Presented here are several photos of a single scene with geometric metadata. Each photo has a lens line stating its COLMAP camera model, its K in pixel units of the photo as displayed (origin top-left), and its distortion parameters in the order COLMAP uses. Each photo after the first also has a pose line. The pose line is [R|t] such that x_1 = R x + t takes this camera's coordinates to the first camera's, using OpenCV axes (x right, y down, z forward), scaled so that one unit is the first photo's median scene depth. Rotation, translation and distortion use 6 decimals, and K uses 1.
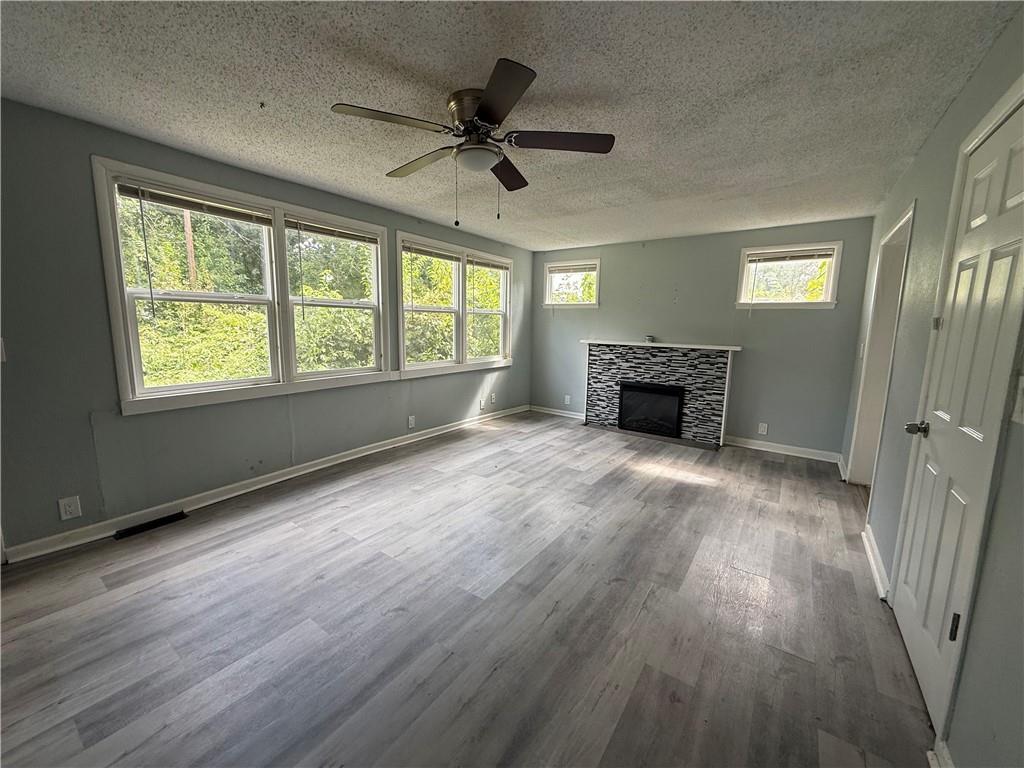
lens RADIAL K [[405.8, 0, 508.5], [0, 405.8, 384.7], [0, 0, 1]] dist [-0.001333, 0.000075]
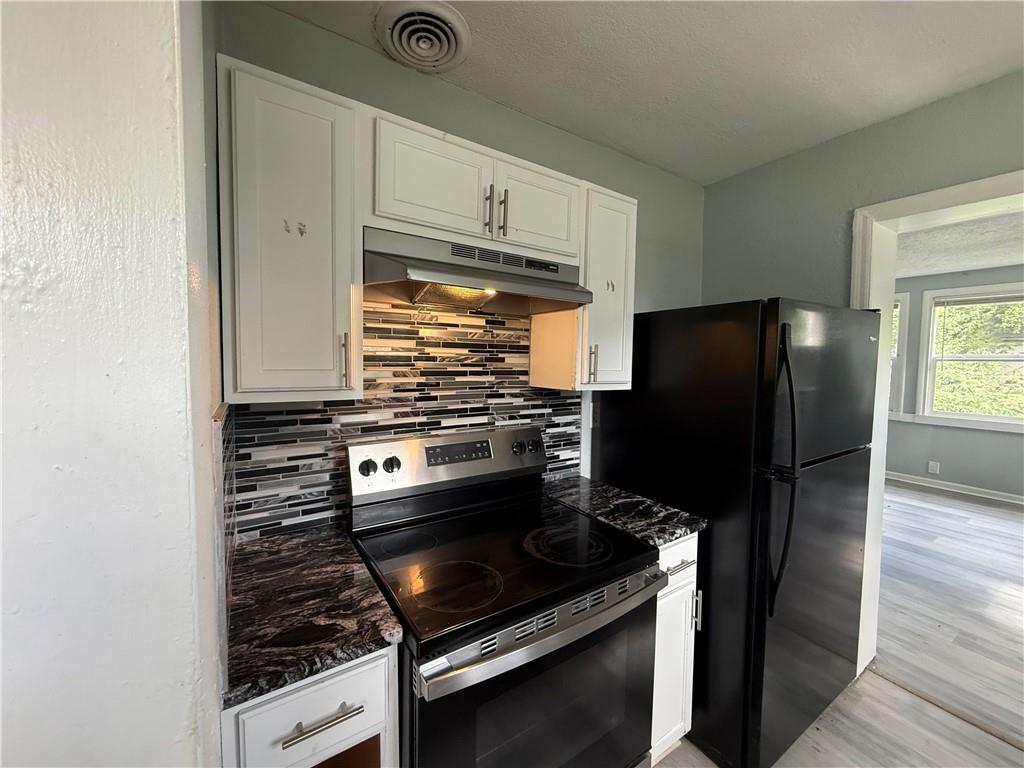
lens RADIAL K [[407.1, 0, 512.0], [0, 407.1, 384.0], [0, 0, 1]] dist [0.002661, 0.000246]
pose [[-0.370686, 0.038981, -0.927940, 1.372384], [-0.151480, 0.983203, 0.101814, -0.074135], [0.916322, 0.178305, -0.358555, 0.443879]]
